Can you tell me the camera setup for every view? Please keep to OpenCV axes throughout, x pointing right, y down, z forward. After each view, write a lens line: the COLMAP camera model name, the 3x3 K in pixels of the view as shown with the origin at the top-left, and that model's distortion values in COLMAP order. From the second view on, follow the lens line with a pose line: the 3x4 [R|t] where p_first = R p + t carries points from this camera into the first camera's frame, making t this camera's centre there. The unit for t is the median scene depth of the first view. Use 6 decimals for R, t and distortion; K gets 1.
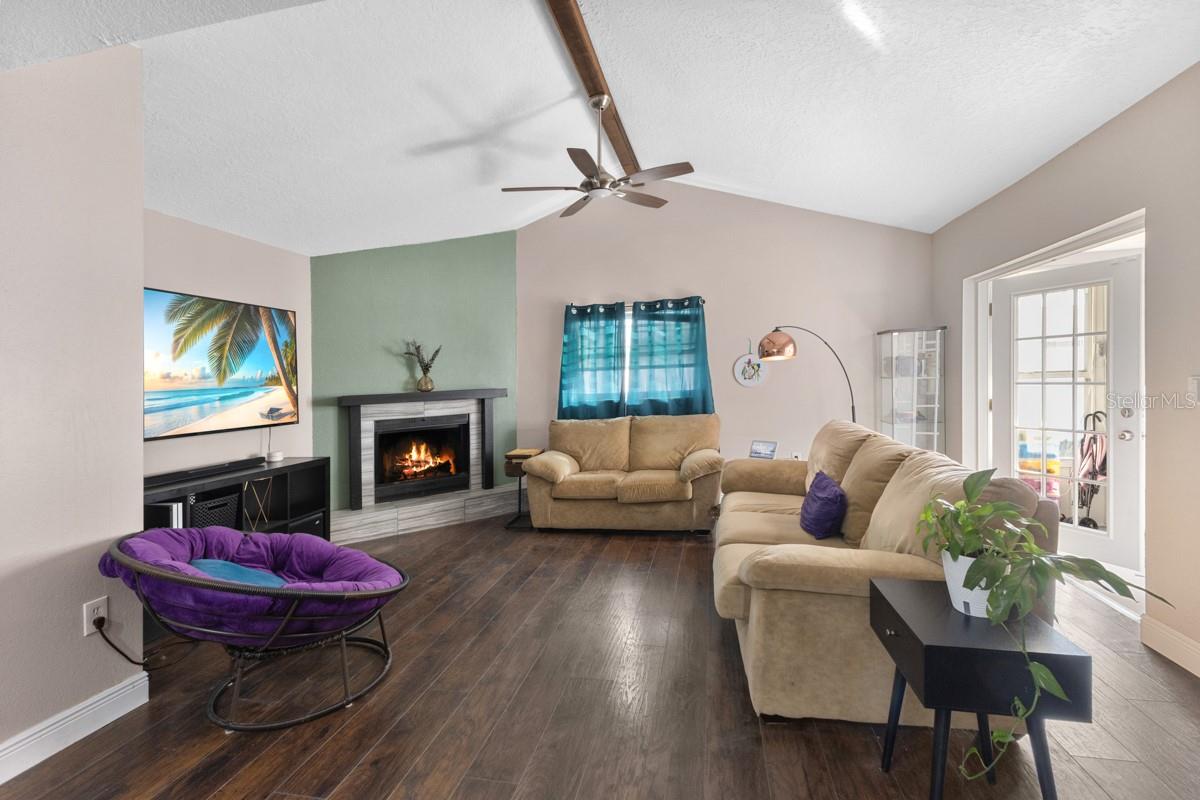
lens RADIAL K [[521.3, 0, 599.0], [0, 521.3, 391.0], [0, 0, 1]] dist [0.008692, -0.000107]
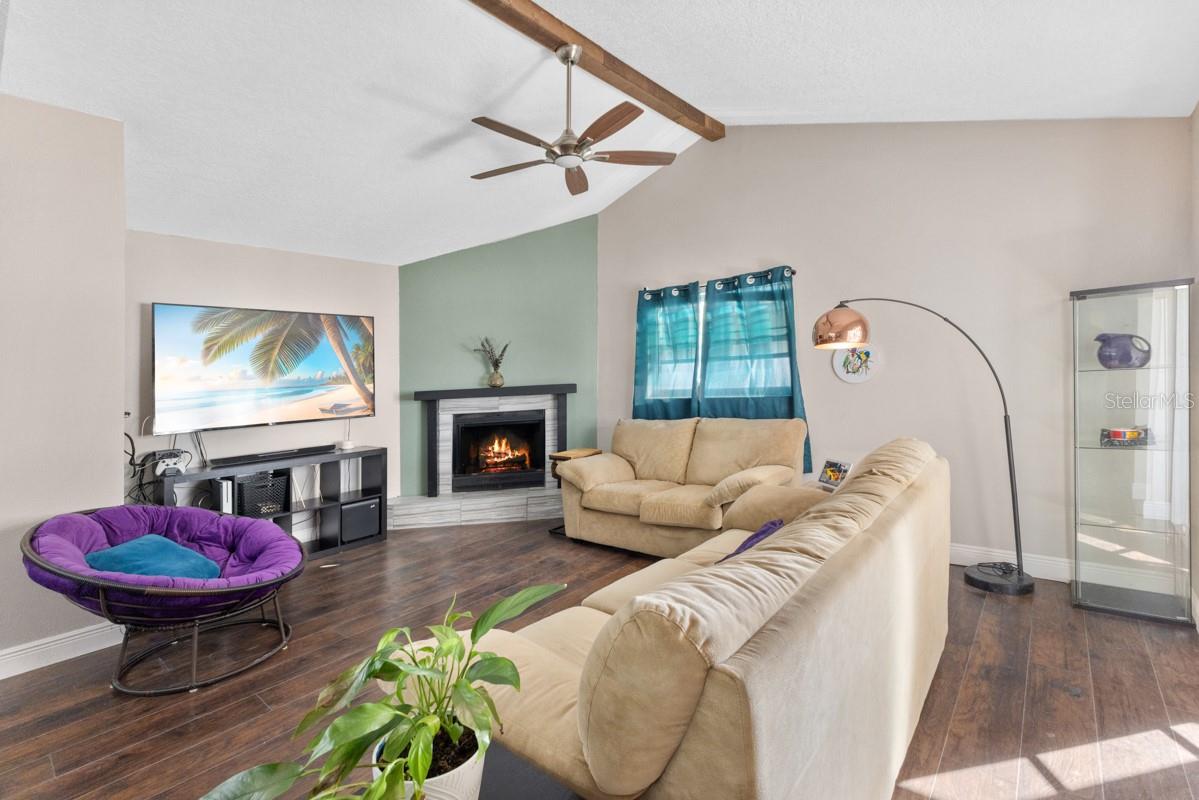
lens RADIAL K [[526.3, 0, 655.3], [0, 526.3, 378.8], [0, 0, 1]] dist [0.001643, 0.000017]
pose [[0.887073, 0.002163, -0.461624, 0.448013], [0.000710, 0.999981, 0.006050, -0.022434], [0.461628, -0.005695, 0.887055, 0.252305]]
